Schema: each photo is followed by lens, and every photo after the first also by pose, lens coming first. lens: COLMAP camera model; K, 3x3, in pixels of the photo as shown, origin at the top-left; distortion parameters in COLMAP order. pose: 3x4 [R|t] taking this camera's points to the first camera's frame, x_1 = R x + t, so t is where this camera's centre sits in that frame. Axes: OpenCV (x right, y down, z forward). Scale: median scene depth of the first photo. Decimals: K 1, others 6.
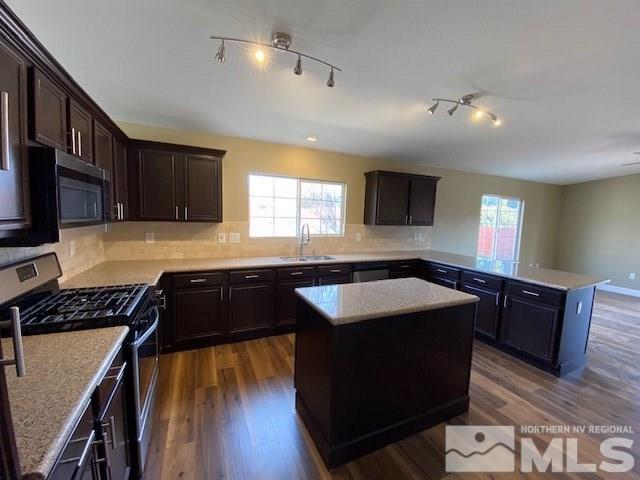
lens RADIAL K [[254.4, 0, 320.0], [0, 254.4, 240.0], [0, 0, 1]] dist [-0.000022, -0.000112]
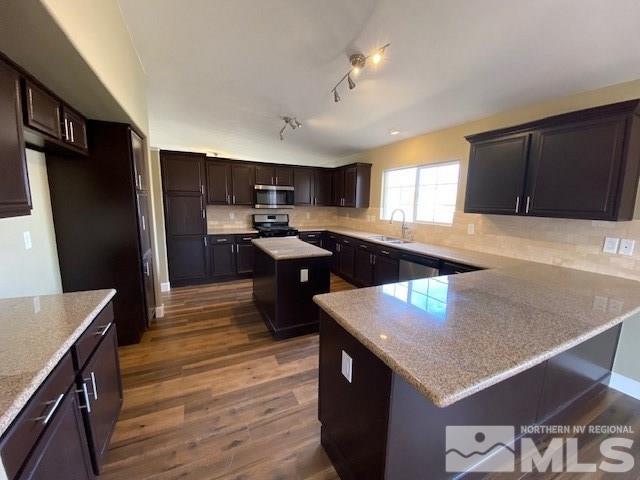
lens RADIAL K [[262.6, 0, 320.0], [0, 262.6, 240.0], [0, 0, 1]] dist [-0.001569, -0.000577]
pose [[0.007650, 0.114160, -0.993433, 1.144034], [-0.106643, 0.987889, 0.112701, -0.025426], [0.994268, 0.105081, 0.019732, 0.691992]]
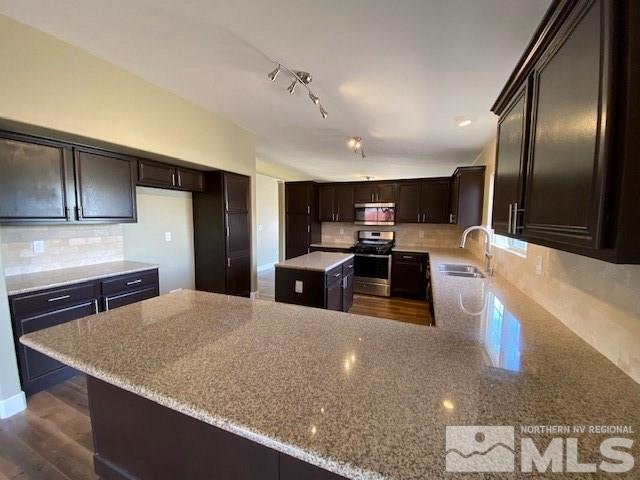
lens RADIAL K [[262.6, 0, 320.0], [0, 262.6, 240.0], [0, 0, 1]] dist [-0.001569, -0.000577]
pose [[-0.733962, 0.020482, -0.678882, 0.866469], [-0.093986, 0.986866, 0.131386, -0.092321], [0.672656, 0.160238, -0.722397, 1.334667]]
